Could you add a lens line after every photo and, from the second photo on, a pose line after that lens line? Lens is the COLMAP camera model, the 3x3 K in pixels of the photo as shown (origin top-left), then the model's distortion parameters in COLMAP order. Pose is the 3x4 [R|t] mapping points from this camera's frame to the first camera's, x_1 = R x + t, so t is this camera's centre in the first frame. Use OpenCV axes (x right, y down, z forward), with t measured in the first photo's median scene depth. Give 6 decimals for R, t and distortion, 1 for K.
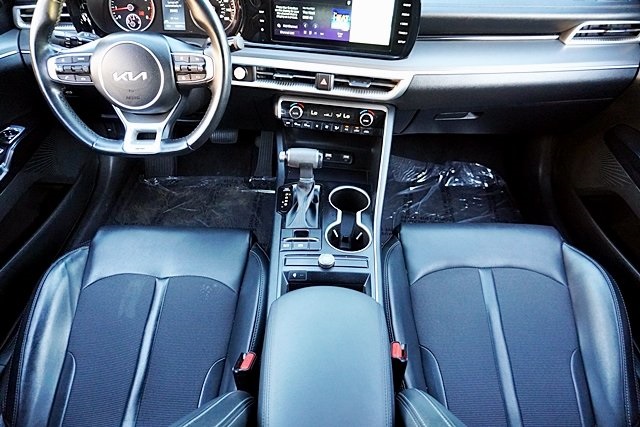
lens RADIAL K [[427.1, 0, 321.7], [0, 427.1, 214.3], [0, 0, 1]] dist [-0.041756, 0.028830]
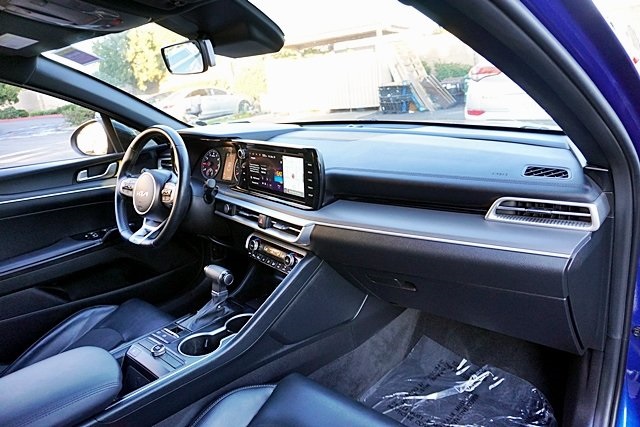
lens RADIAL K [[427.1, 0, 320.4], [0, 427.1, 213.2], [0, 0, 1]] dist [-0.041756, 0.028830]
pose [[0.768235, 0.113798, -0.629972, 0.911792], [-0.370203, 0.881811, -0.292163, -0.039339], [0.522269, 0.457668, 0.719566, 0.209263]]
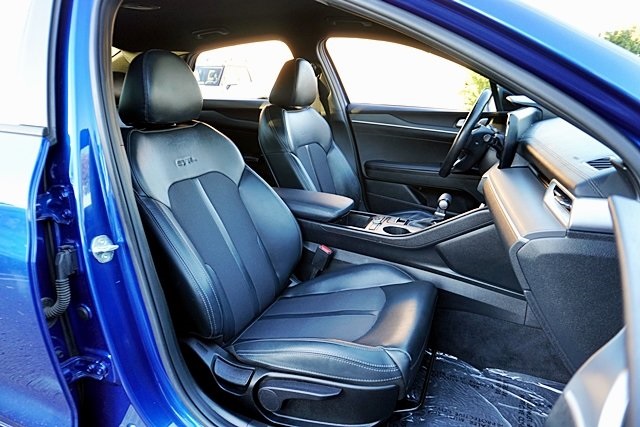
lens RADIAL K [[427.1, 0, 322.3], [0, 427.1, 213.2], [0, 0, 1]] dist [-0.041756, 0.028830]
pose [[-0.349267, 0.252315, -0.902413, 1.516415], [-0.650964, 0.627381, 0.427362, -0.456650], [0.673987, 0.736702, -0.054875, 0.781402]]
